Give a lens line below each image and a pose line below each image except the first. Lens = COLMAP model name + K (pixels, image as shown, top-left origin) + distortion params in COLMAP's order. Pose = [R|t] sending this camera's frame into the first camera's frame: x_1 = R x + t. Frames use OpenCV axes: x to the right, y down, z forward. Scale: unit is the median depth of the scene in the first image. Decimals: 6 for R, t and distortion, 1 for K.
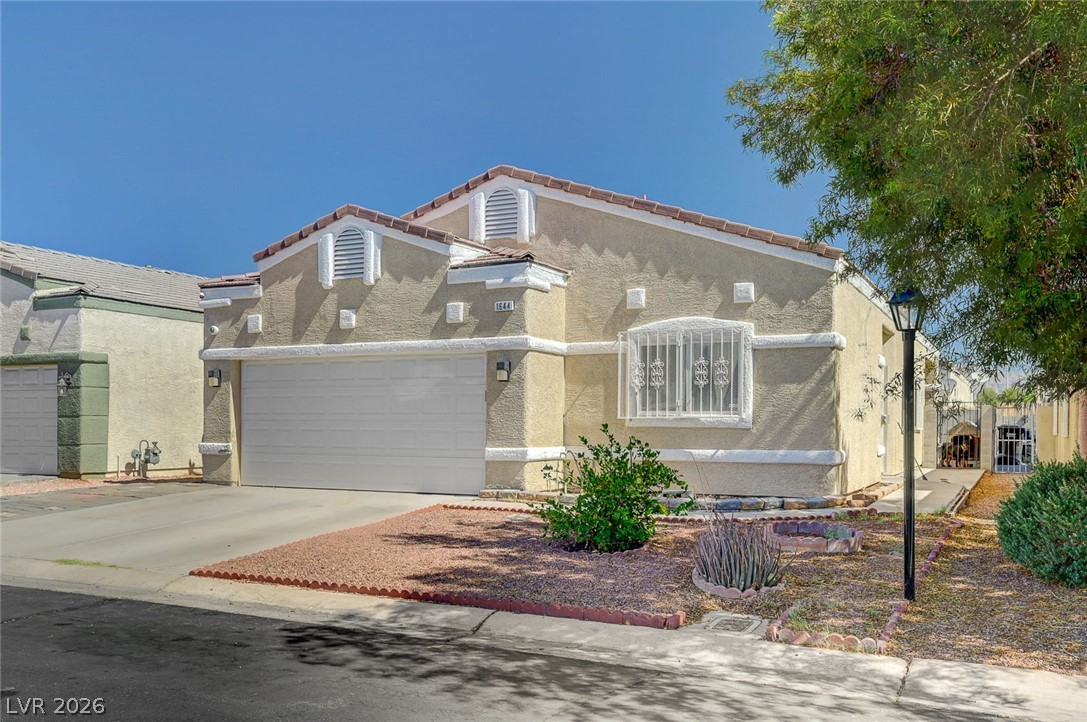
lens RADIAL K [[924.7, 0, 543.7], [0, 924.7, 404.1], [0, 0, 1]] dist [-0.008288, -0.000009]
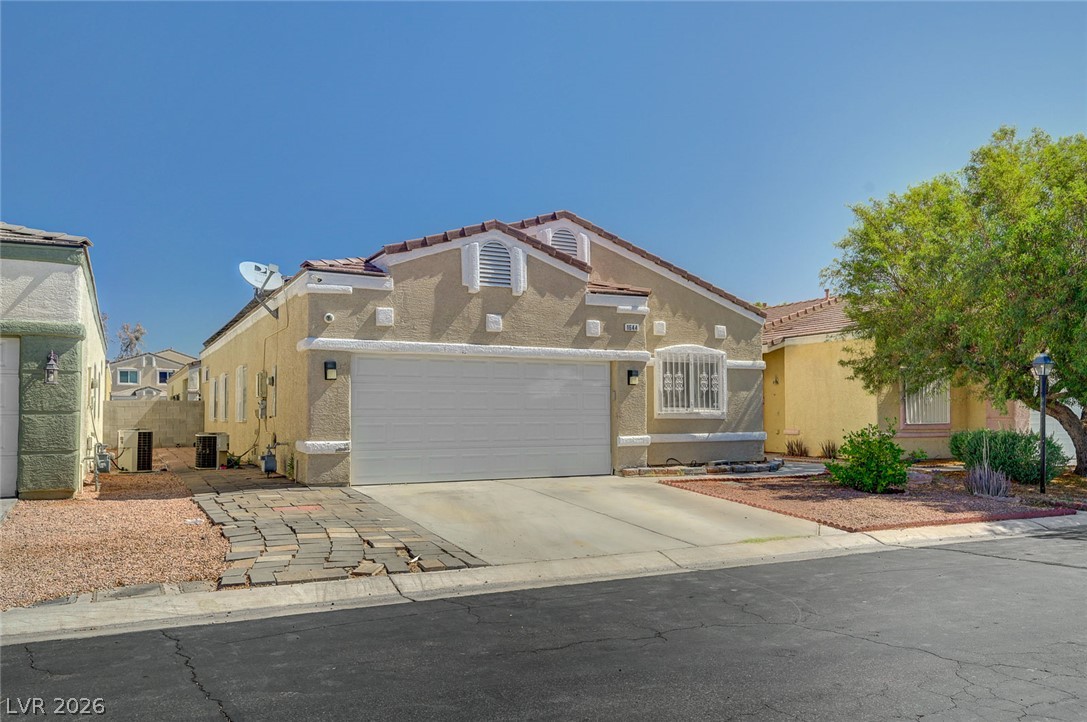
lens RADIAL K [[823.9, 0, 543.5], [0, 823.9, 361.0], [0, 0, 1]] dist [-0.002466, -0.001516]
pose [[0.589044, 0.047884, 0.806681, -0.994835], [-0.010121, 0.998602, -0.051886, 0.003356], [-0.808038, 0.022398, 0.588705, 0.387182]]
